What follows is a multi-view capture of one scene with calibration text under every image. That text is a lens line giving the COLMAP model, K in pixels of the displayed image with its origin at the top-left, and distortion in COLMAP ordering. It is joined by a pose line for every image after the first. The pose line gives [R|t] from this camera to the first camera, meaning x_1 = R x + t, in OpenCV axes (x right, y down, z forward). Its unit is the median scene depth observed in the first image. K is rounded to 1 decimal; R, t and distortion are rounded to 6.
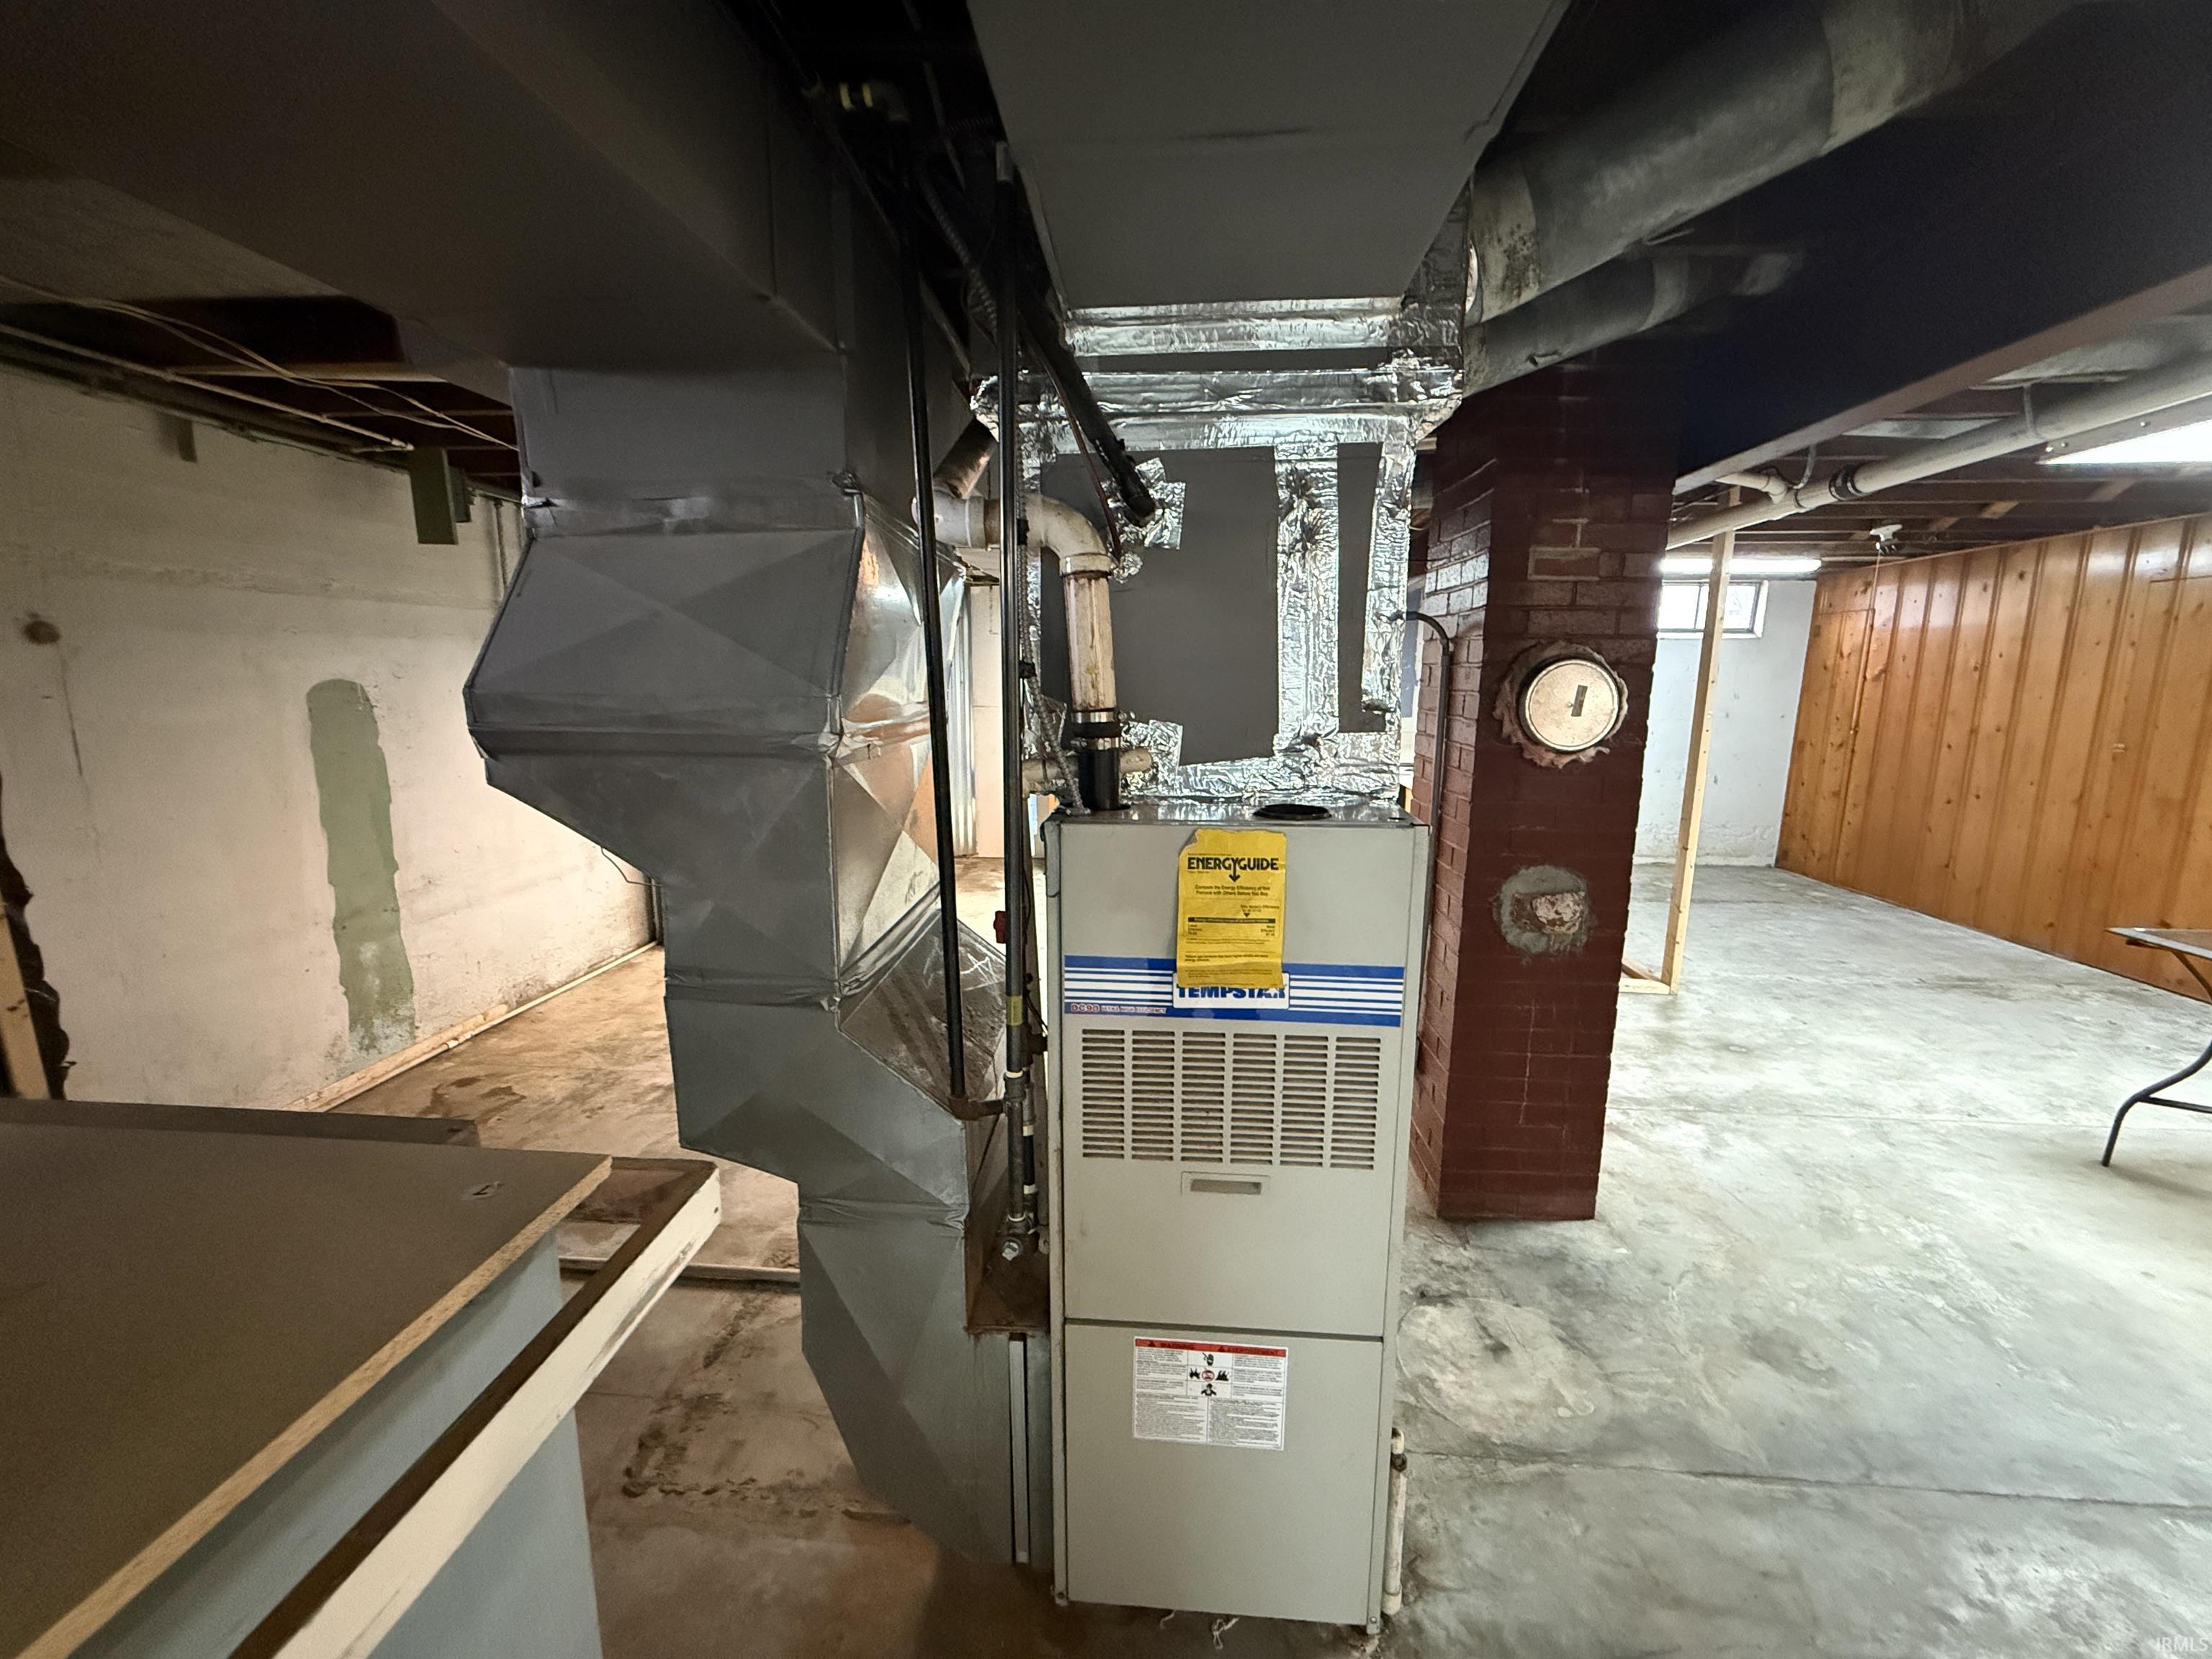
lens RADIAL K [[884.7, 0, 1110.7], [0, 884.7, 830.8], [0, 0, 1]] dist [0.003355, -0.000230]
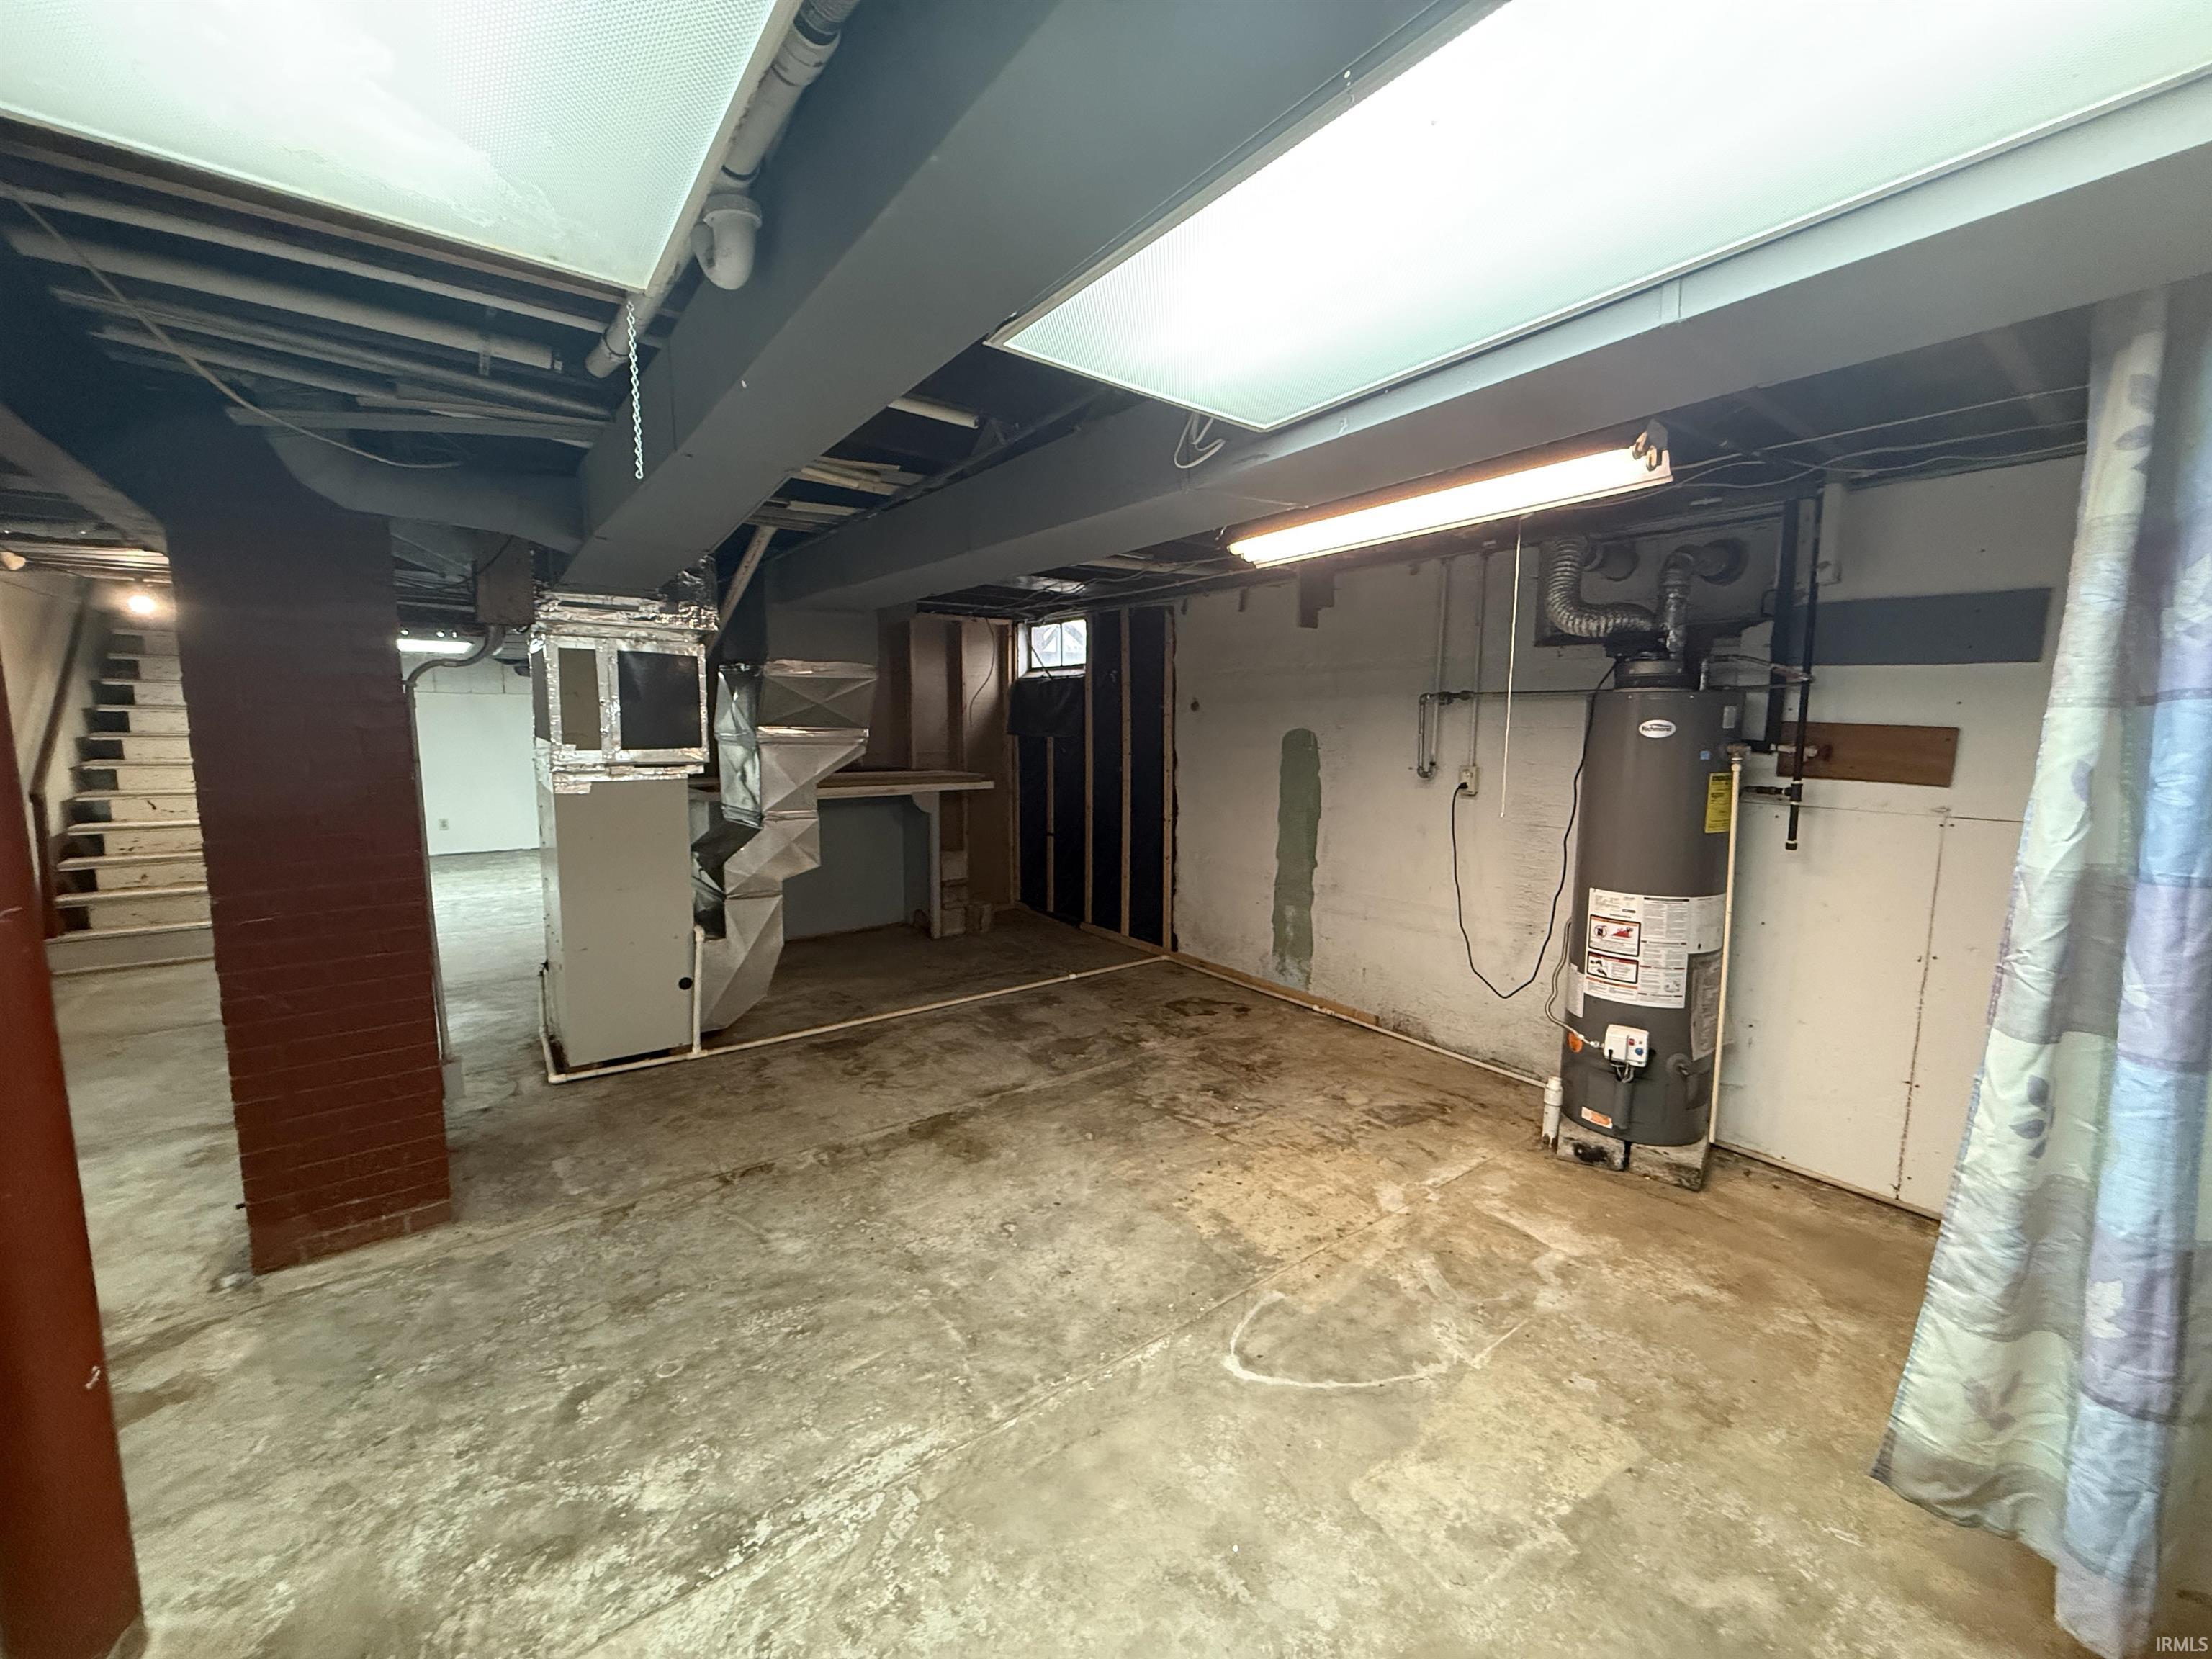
lens RADIAL K [[884.7, 0, 1116.5], [0, 884.7, 828.3], [0, 0, 1]] dist [0.003355, -0.000230]
pose [[-0.735777, 0.069910, -0.673606, 0.357662], [-0.130282, 0.961467, 0.242091, -0.313553], [0.664575, 0.265883, -0.698317, 1.781287]]
